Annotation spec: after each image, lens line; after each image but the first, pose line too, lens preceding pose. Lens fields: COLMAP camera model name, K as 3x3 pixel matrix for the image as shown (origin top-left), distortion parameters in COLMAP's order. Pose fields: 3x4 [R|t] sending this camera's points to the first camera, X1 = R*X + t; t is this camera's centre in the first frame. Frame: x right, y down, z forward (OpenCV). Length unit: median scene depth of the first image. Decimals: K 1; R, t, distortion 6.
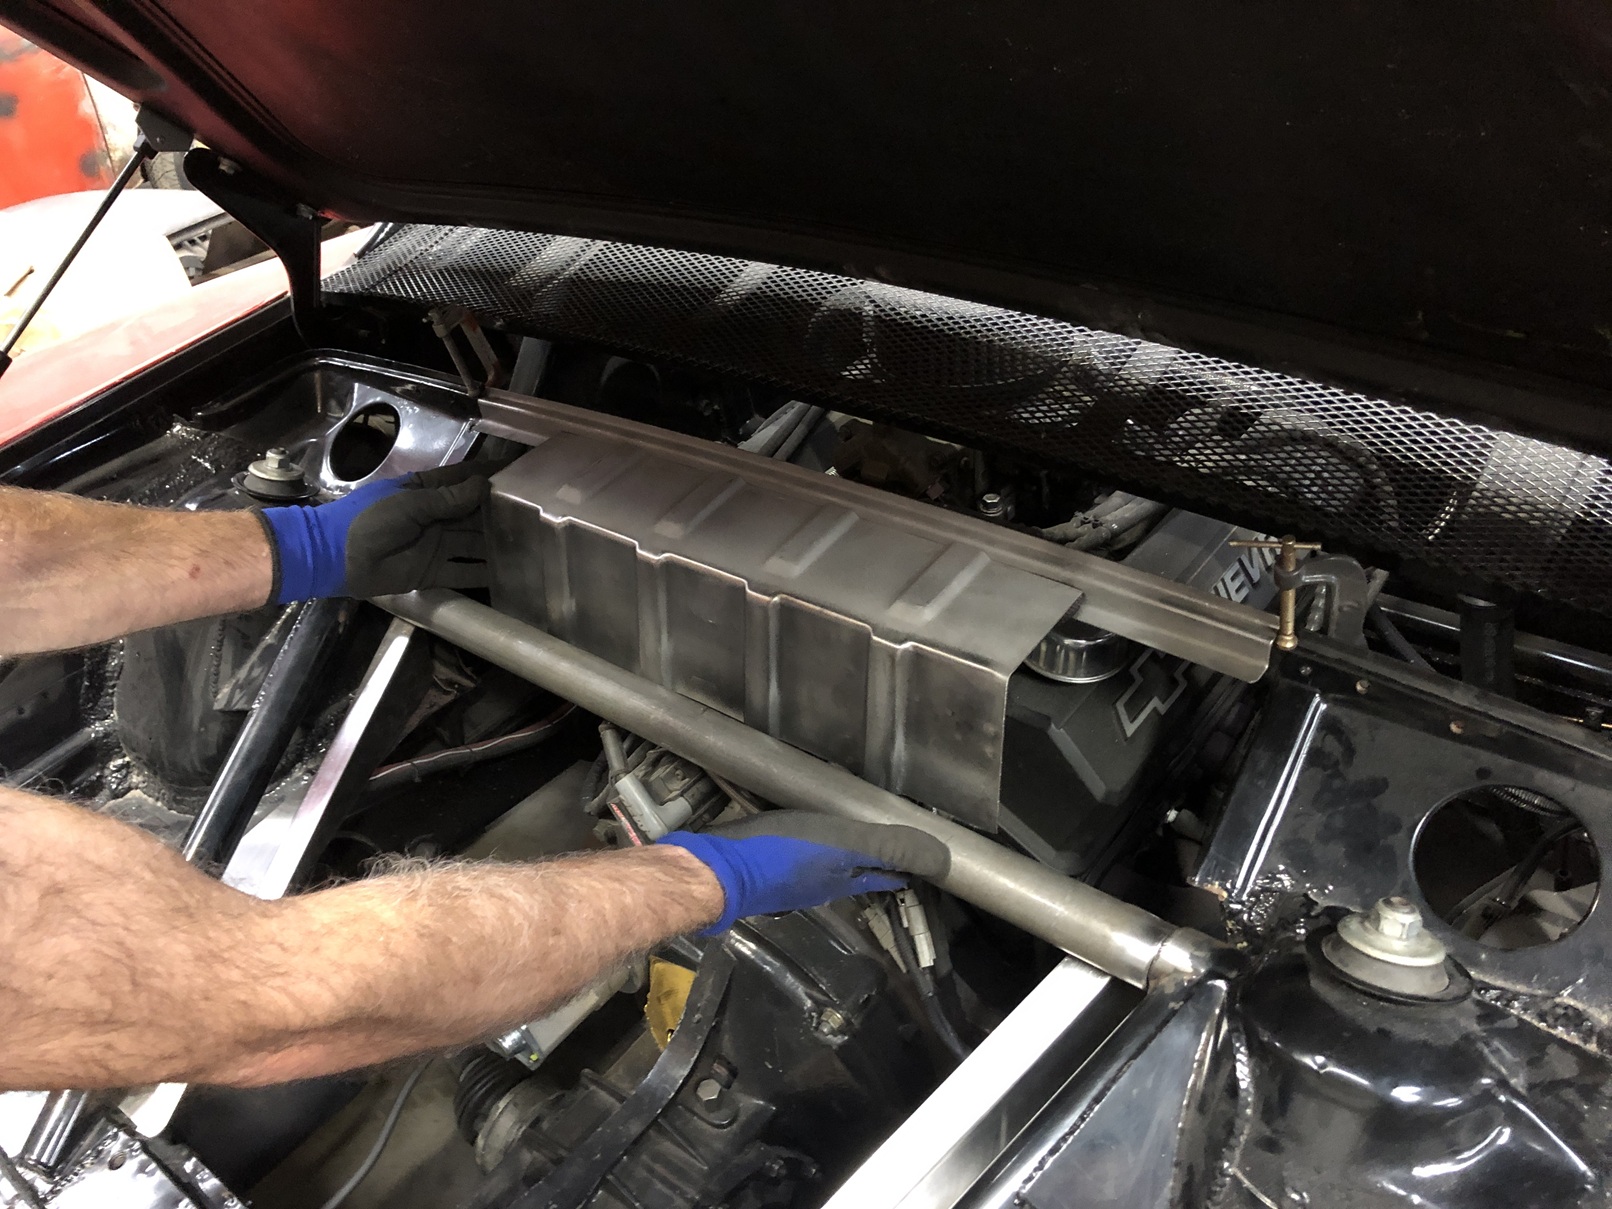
lens RADIAL K [[1317.4, 0, 806.0], [0, 1317.4, 604.5], [0, 0, 1]] dist [0.014993, -0.018067]
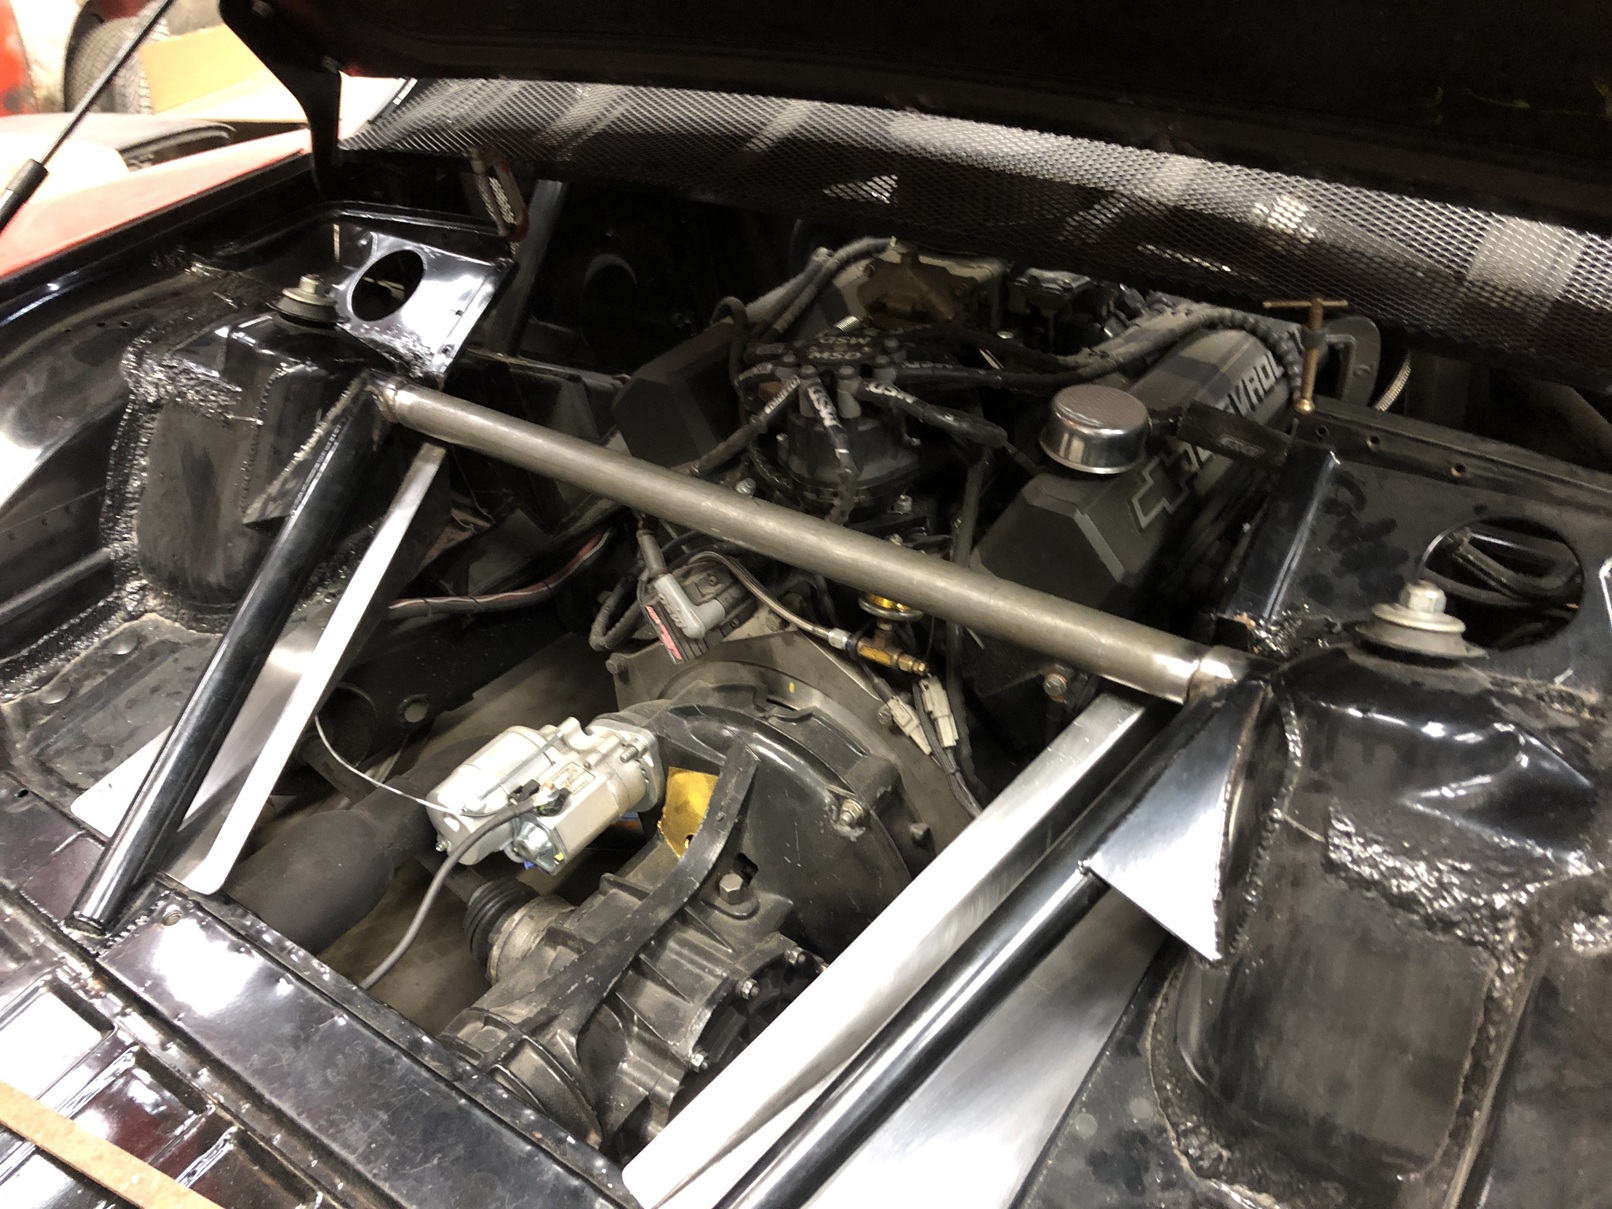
lens RADIAL K [[1310.4, 0, 806.0], [0, 1310.4, 604.5], [0, 0, 1]] dist [0.006764, 0.000900]
pose [[0.996123, 0.022447, 0.085058, -0.108065], [-0.020884, 0.999597, -0.019228, 0.164370], [-0.085456, 0.017378, 0.996190, -0.050948]]
